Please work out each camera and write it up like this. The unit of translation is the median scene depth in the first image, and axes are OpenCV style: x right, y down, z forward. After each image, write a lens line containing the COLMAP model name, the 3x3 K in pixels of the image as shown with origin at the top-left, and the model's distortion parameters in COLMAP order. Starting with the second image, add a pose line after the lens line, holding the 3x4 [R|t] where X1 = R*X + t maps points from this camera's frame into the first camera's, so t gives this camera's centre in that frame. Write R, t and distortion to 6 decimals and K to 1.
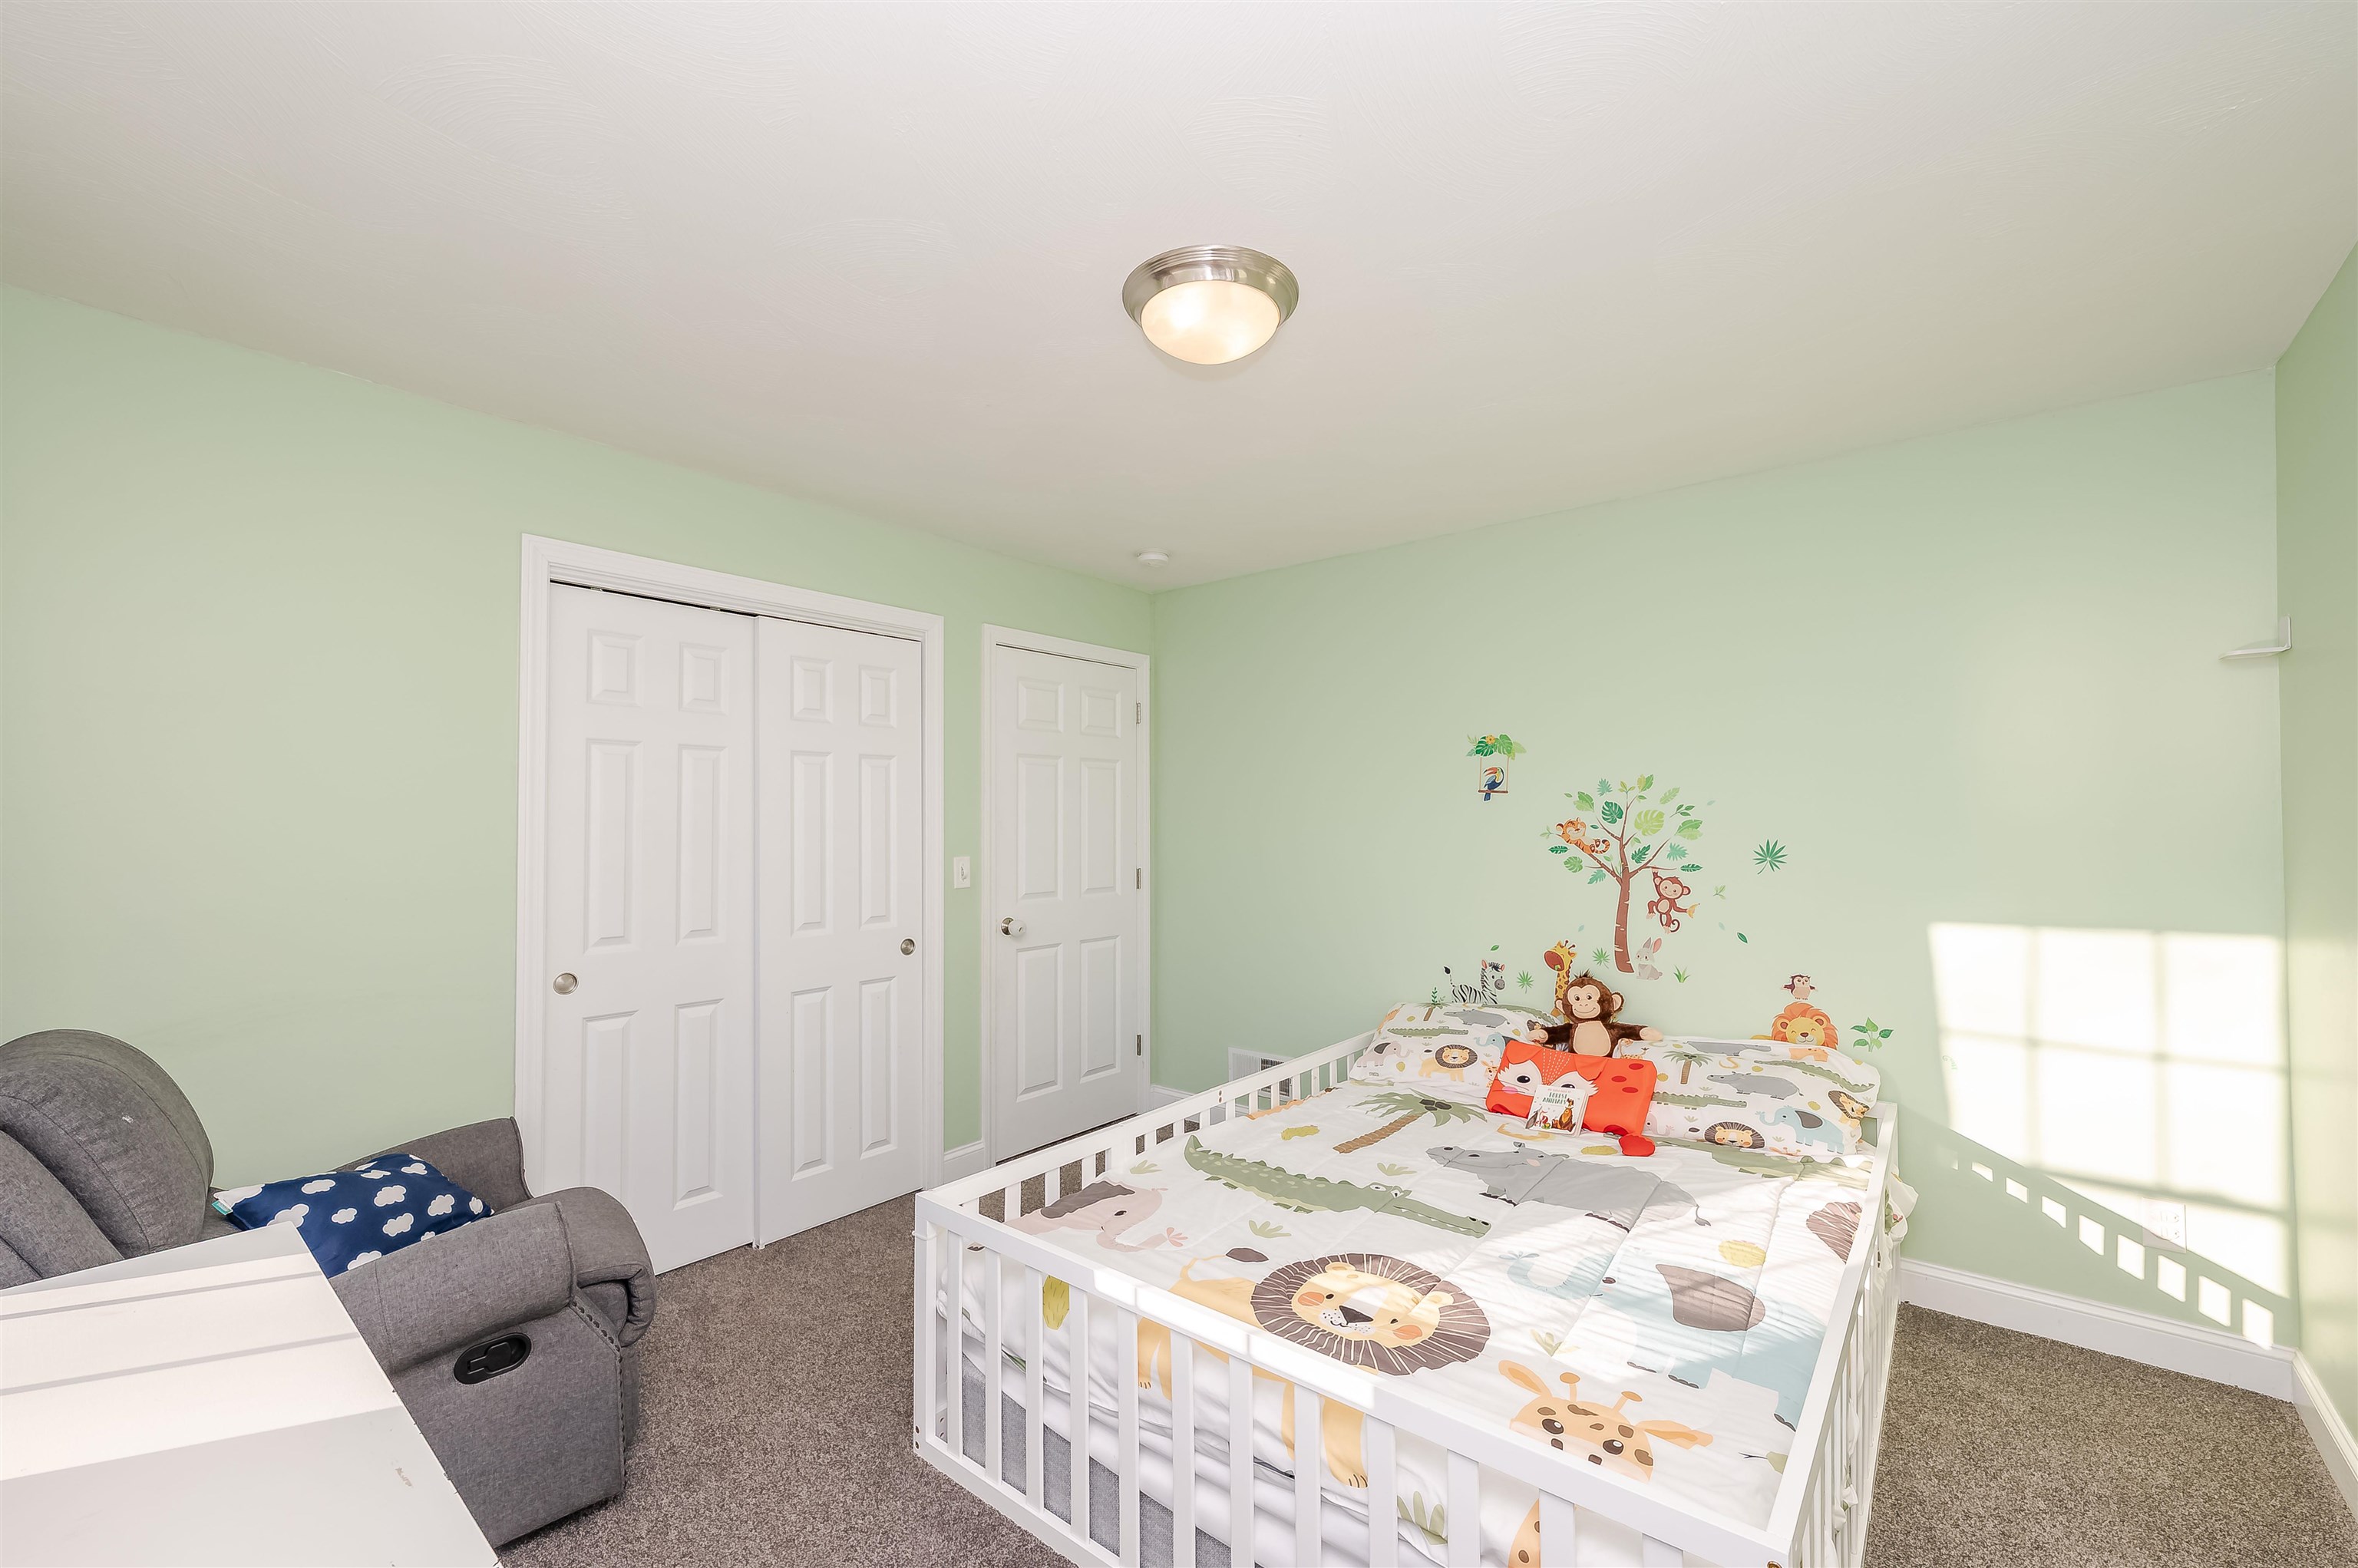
lens RADIAL K [[954.1, 0, 1183.1], [0, 954.1, 793.0], [0, 0, 1]] dist [-0.001784, -0.000199]
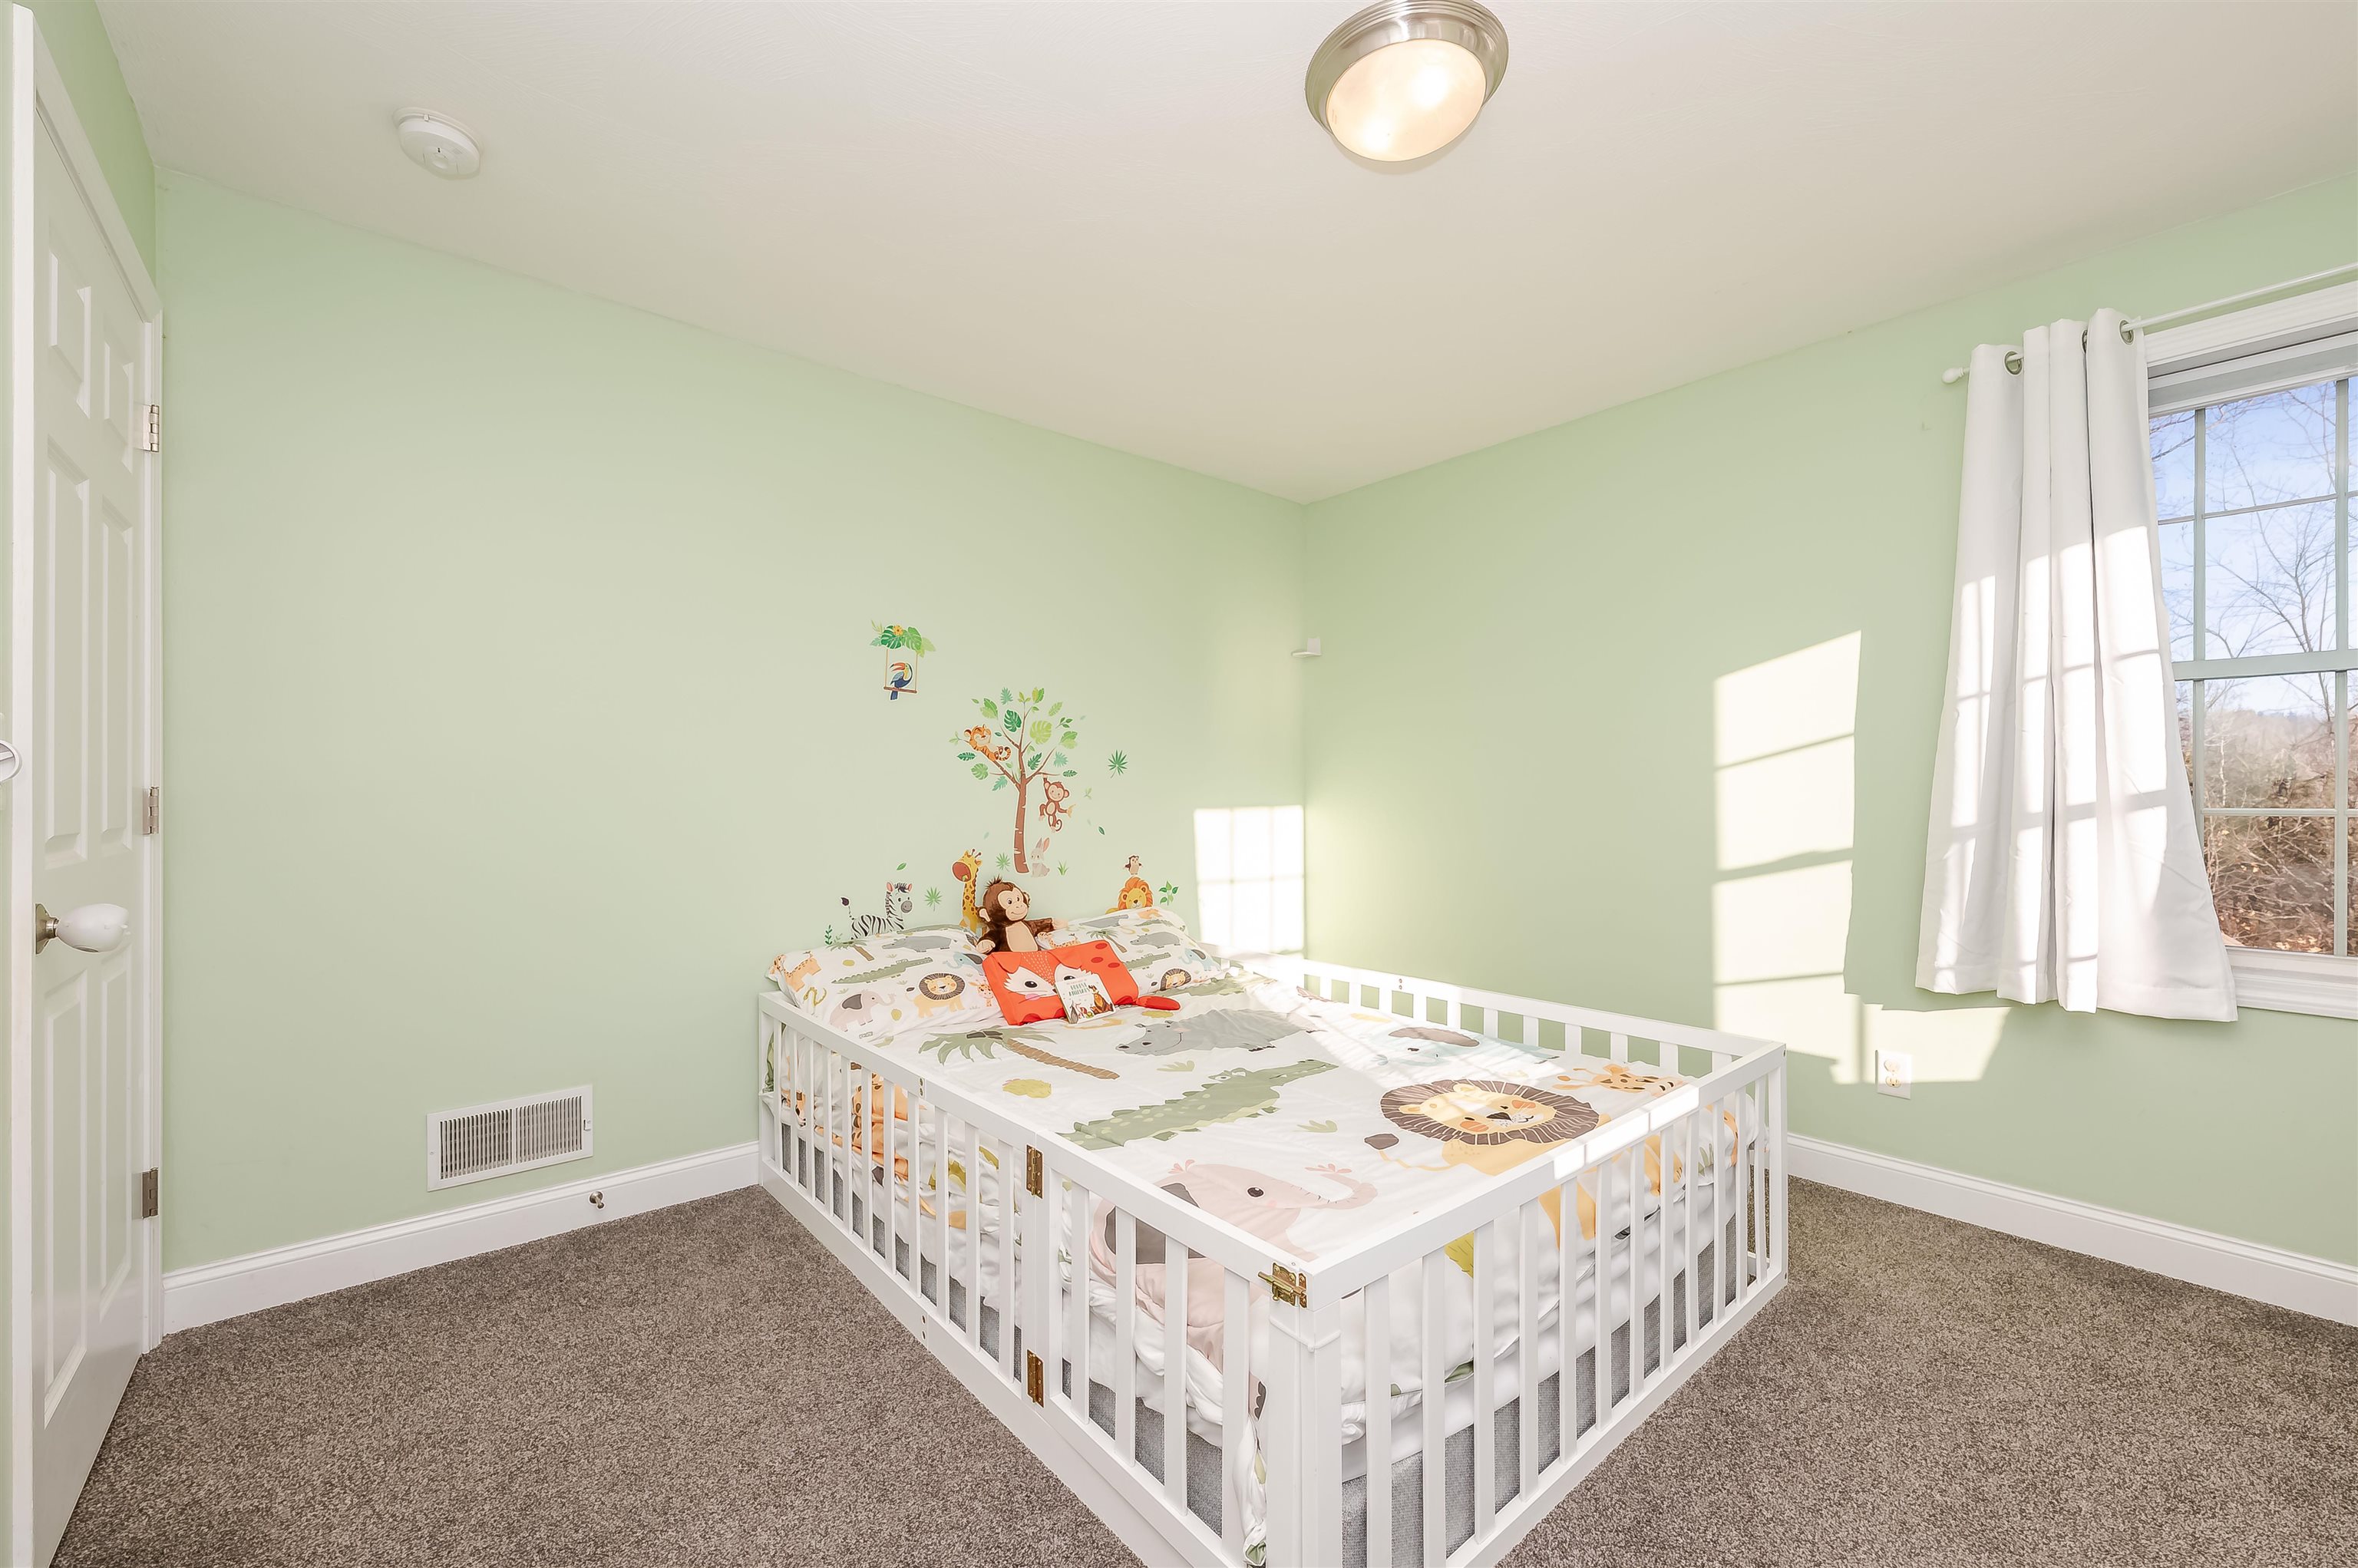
lens RADIAL K [[954.1, 0, 1183.1], [0, 954.1, 793.0], [0, 0, 1]] dist [-0.001784, -0.000199]
pose [[0.170668, 0.005940, 0.985311, -0.551386], [-0.028021, 0.999607, -0.001173, 0.096674], [-0.984930, -0.027410, 0.170768, 0.652982]]
